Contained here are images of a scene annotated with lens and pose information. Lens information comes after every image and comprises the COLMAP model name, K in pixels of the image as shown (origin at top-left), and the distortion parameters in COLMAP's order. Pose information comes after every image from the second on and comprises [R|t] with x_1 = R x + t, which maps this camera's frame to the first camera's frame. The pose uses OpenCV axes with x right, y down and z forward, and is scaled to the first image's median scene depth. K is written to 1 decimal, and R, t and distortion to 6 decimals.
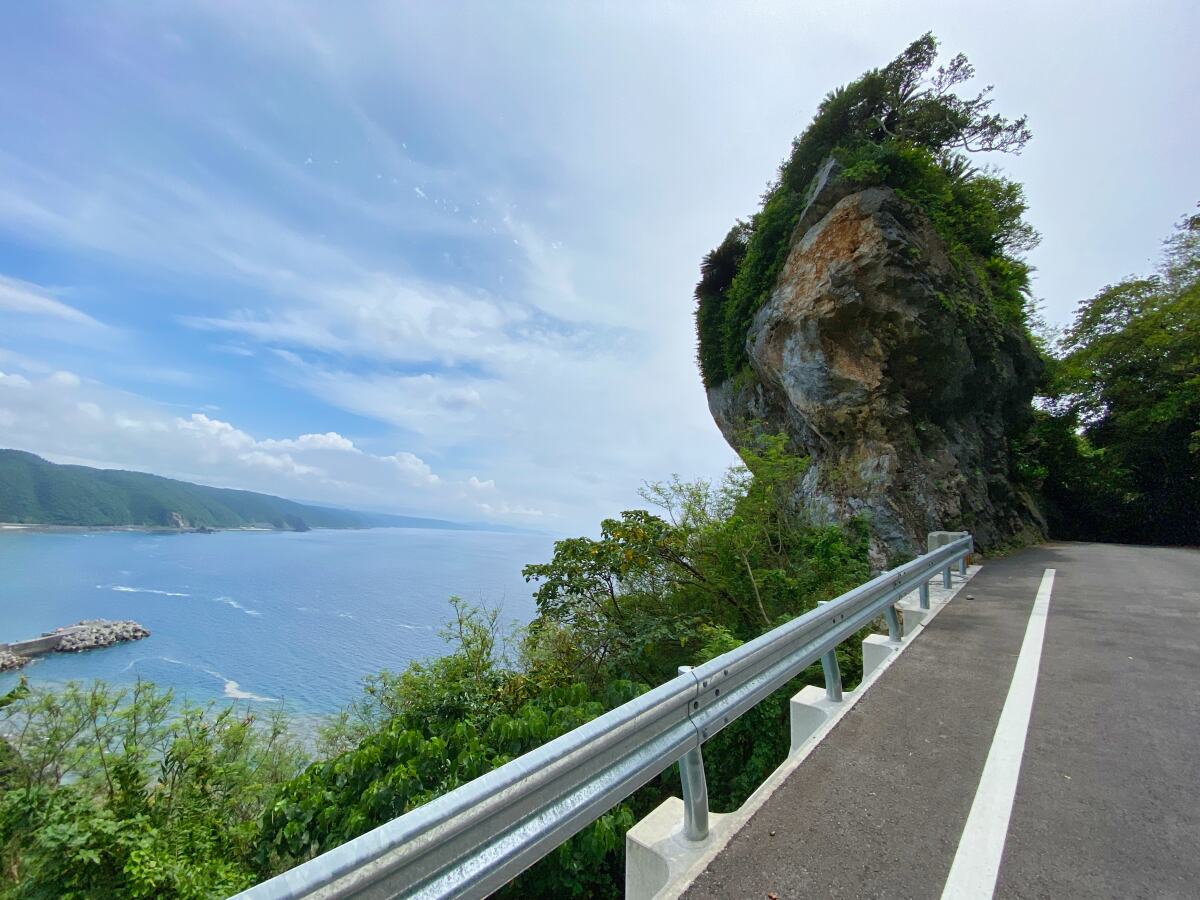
lens RADIAL K [[497.2, 0, 592.0], [0, 497.2, 449.8], [0, 0, 1]] dist [0.001736, -0.000374]
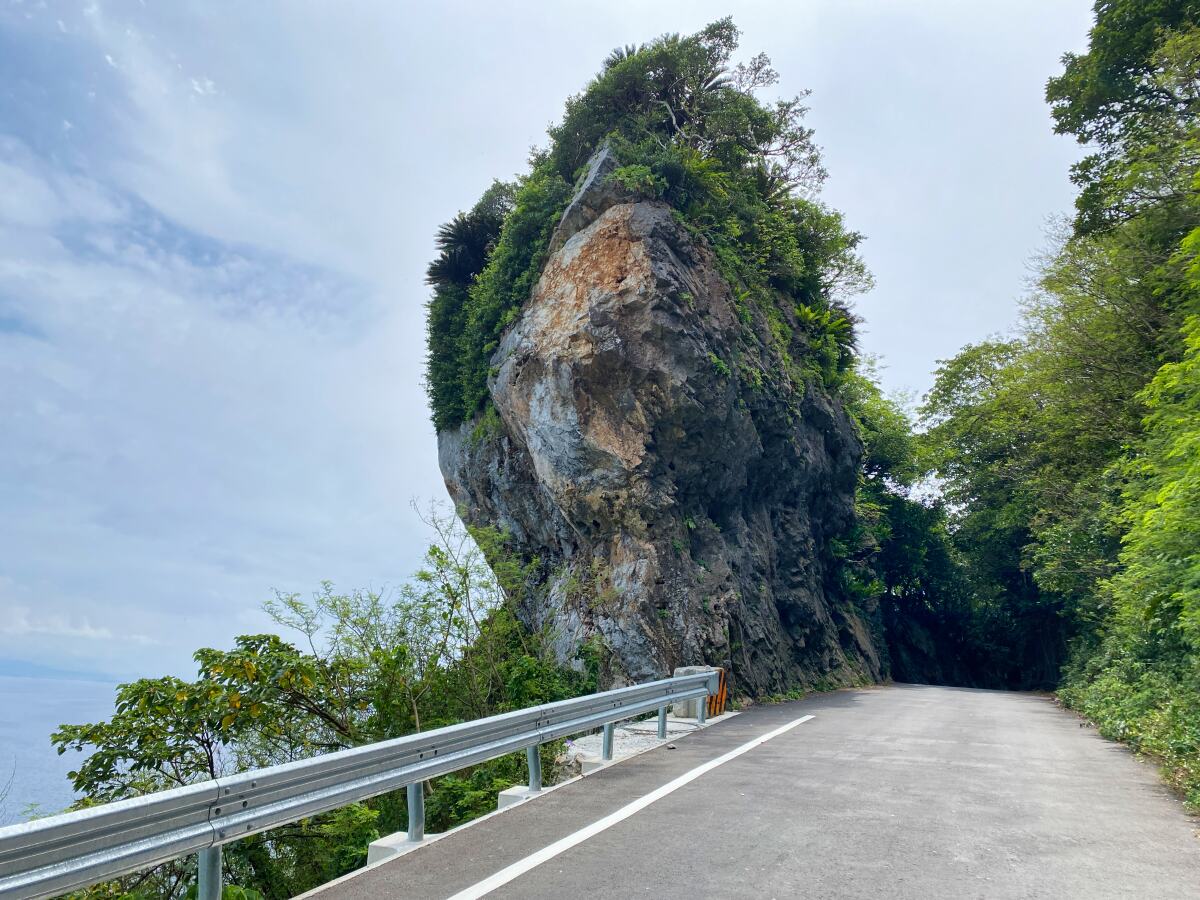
lens RADIAL K [[924.2, 0, 603.2], [0, 924.2, 440.1], [0, 0, 1]] dist [0.125106, -0.004104]
pose [[0.932432, 0.088658, 0.350299, 0.036370], [-0.061187, 0.994173, -0.088749, -0.036416], [-0.356126, 0.061319, 0.932424, -0.246649]]
